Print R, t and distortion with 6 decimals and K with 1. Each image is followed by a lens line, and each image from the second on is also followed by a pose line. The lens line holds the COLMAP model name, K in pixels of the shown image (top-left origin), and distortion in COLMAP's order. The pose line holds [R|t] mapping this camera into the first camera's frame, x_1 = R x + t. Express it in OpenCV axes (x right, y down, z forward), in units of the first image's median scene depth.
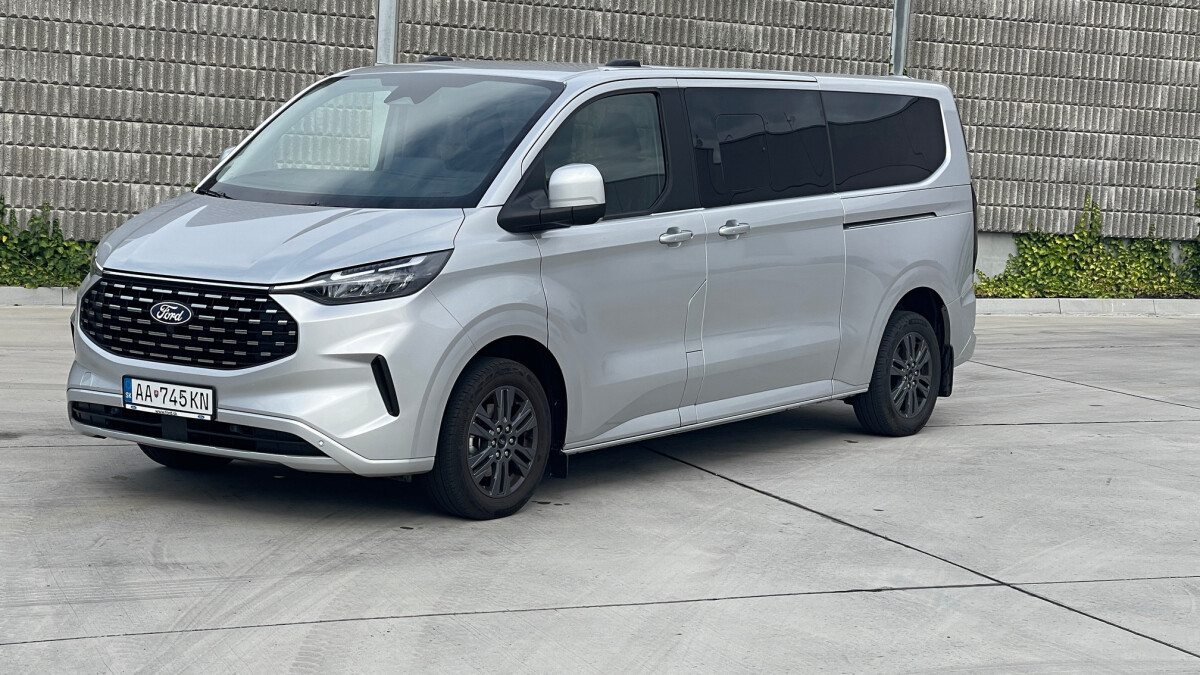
lens RADIAL K [[2201.2, 0, 596.7], [0, 2201.2, 346.8], [0, 0, 1]] dist [0.258108, -0.207926]
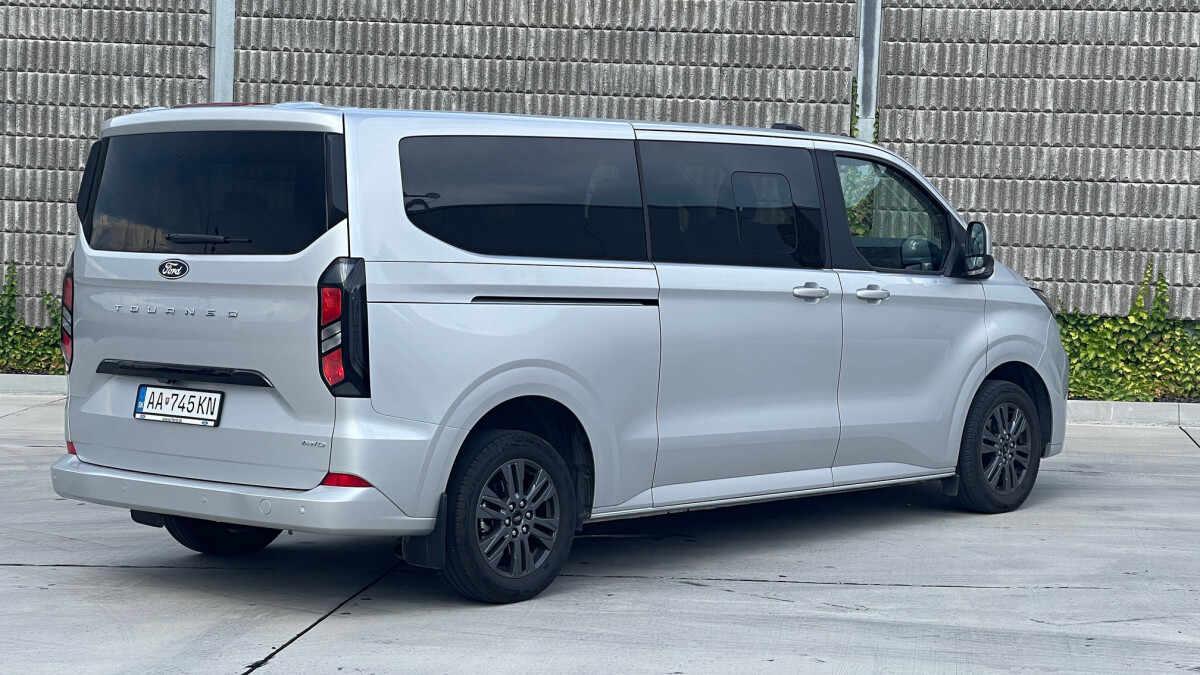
lens RADIAL K [[2196.5, 0, 605.9], [0, 2196.5, 339.5], [0, 0, 1]] dist [0.233692, -0.076949]
pose [[0.877914, 0.008340, -0.478745, 0.445940], [-0.025370, 0.999254, -0.029117, -0.016675], [0.478145, 0.037708, 0.877471, 0.259040]]
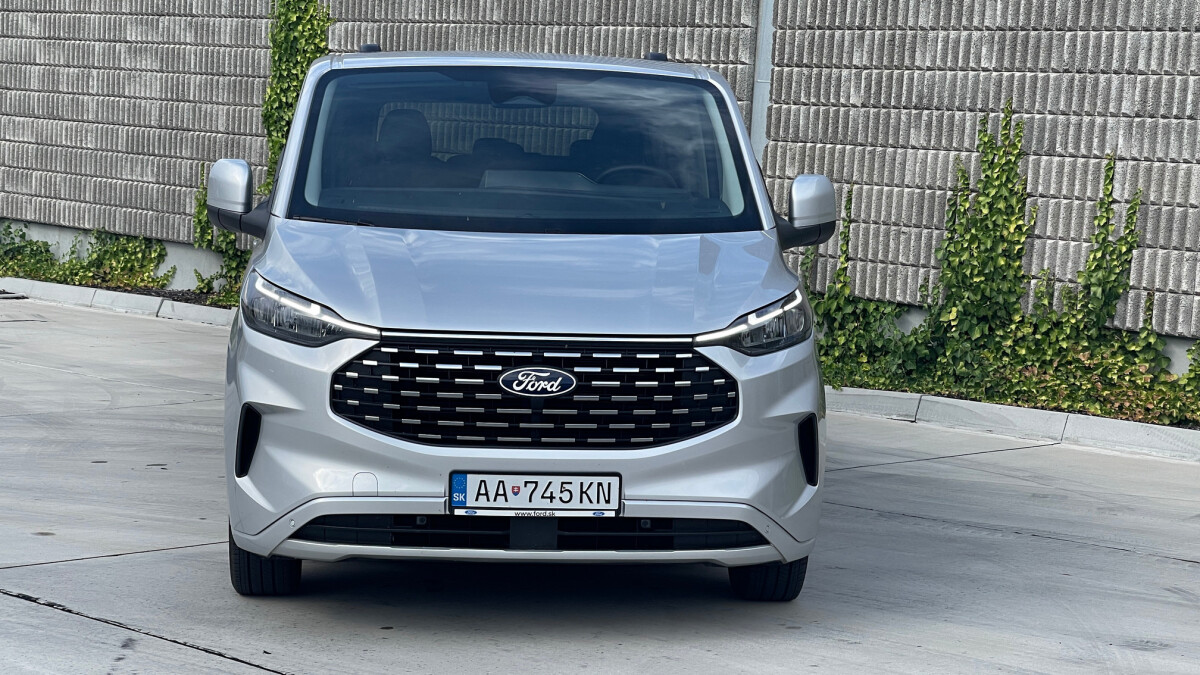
lens RADIAL K [[2201.2, 0, 596.7], [0, 2201.2, 346.8], [0, 0, 1]] dist [0.258108, -0.207926]
pose [[0.396104, 0.058158, -0.916362, 0.574665], [-0.105725, 0.994243, 0.017400, -0.037261], [0.912099, 0.089991, 0.399972, 0.588395]]
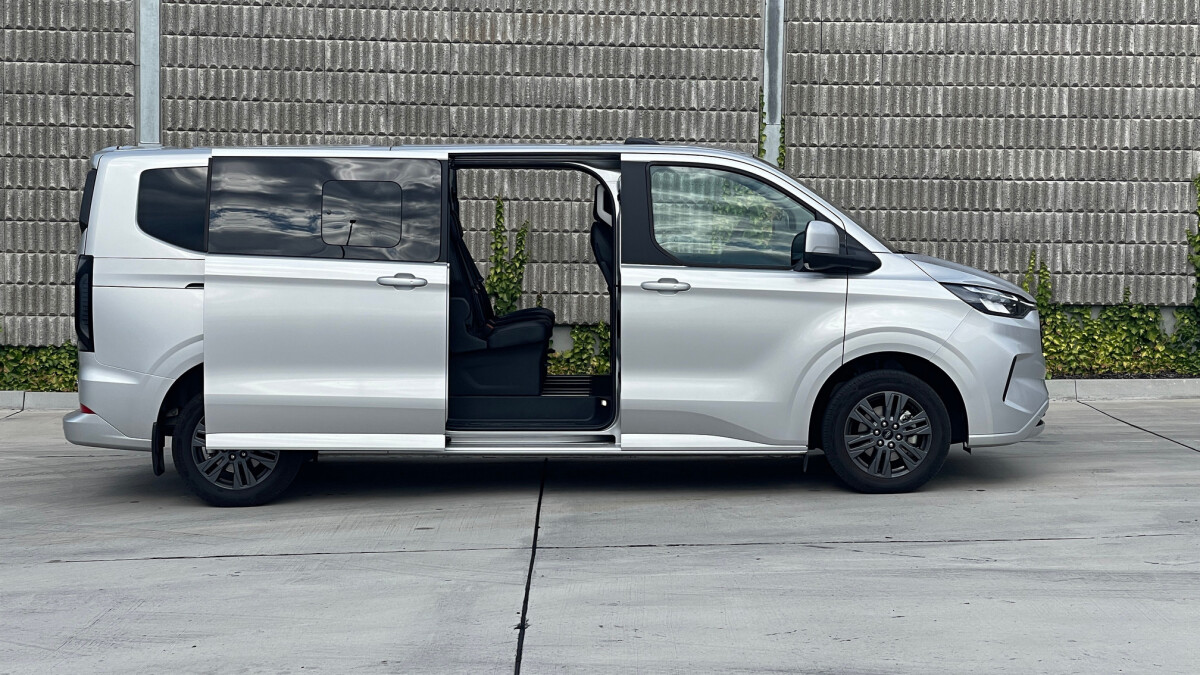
lens RADIAL K [[2196.5, 0, 605.9], [0, 2196.5, 339.5], [0, 0, 1]] dist [0.233692, -0.076949]
pose [[0.938222, -0.021511, -0.345364, 0.376363], [0.010788, 0.999399, -0.032941, -0.011602], [0.345865, 0.027180, 0.937890, 0.178994]]
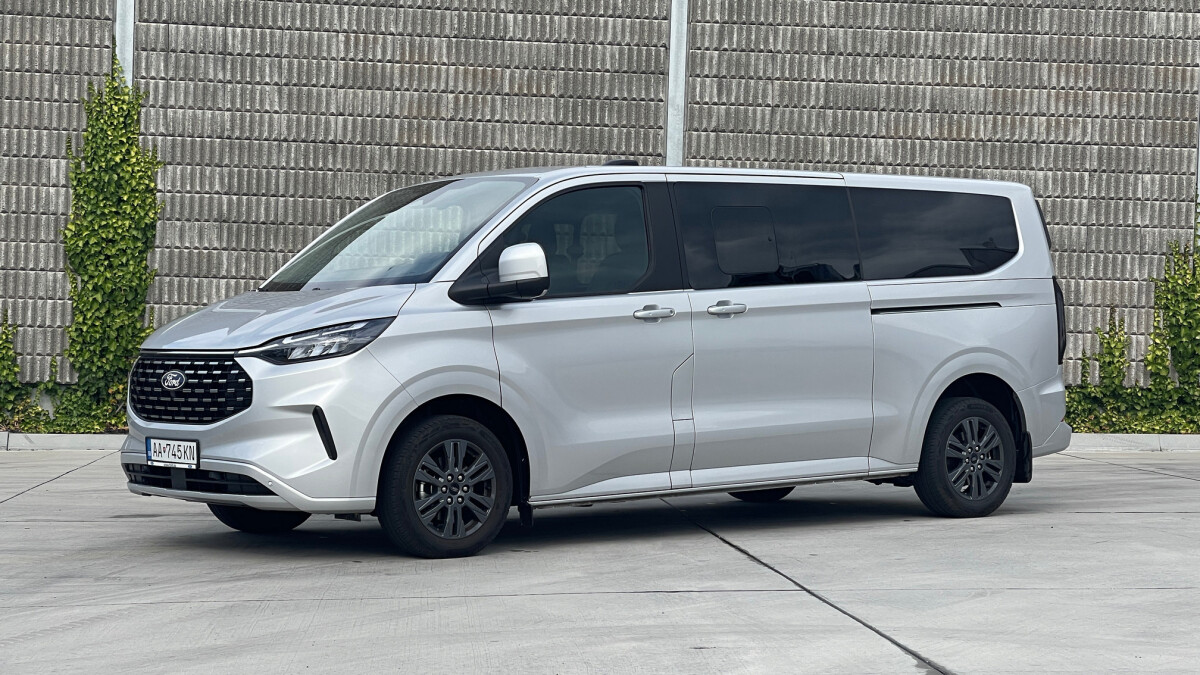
lens RADIAL K [[2201.2, 0, 596.7], [0, 2201.2, 346.8], [0, 0, 1]] dist [0.258108, -0.207926]
pose [[0.959353, -0.033970, -0.280158, 0.156093], [0.004988, 0.994615, -0.103521, 0.039765], [0.282166, 0.097915, 0.954356, -0.027408]]
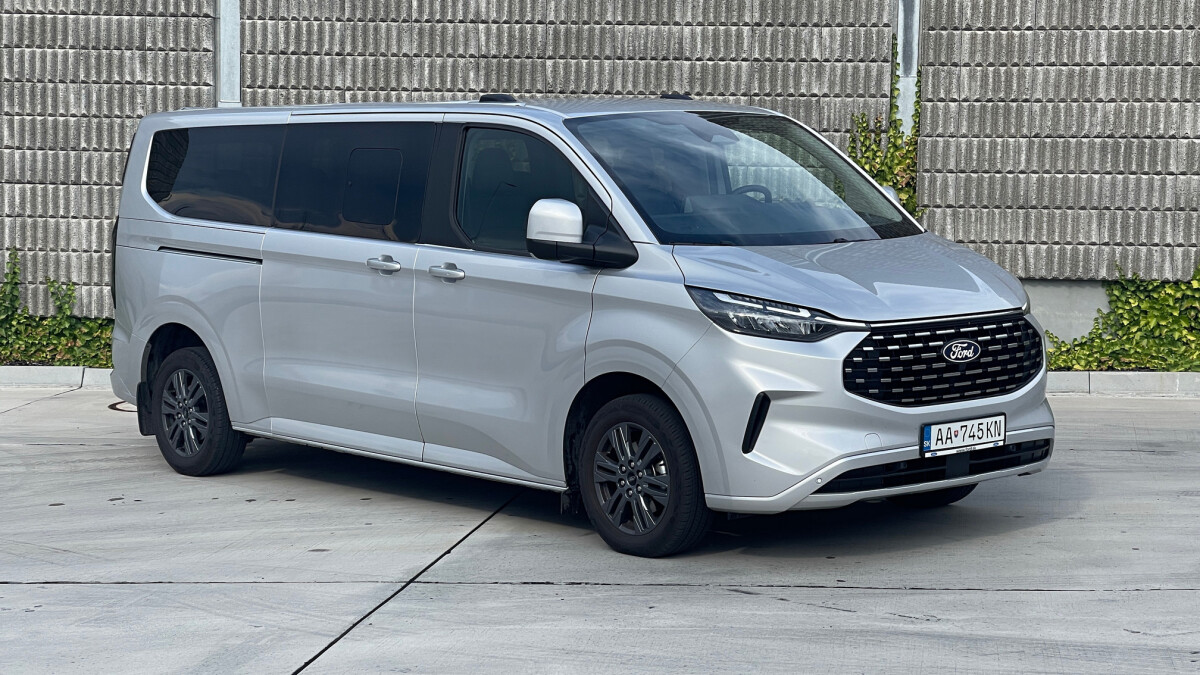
lens RADIAL K [[2192.8, 0, 600.0], [0, 2192.8, 337.5], [0, 0, 1]] dist [0.254725, -0.260346]
pose [[0.870852, -0.003398, -0.491534, 0.424456], [-0.005125, 0.999859, -0.015991, -0.020776], [0.491519, 0.016444, 0.870712, 0.294977]]
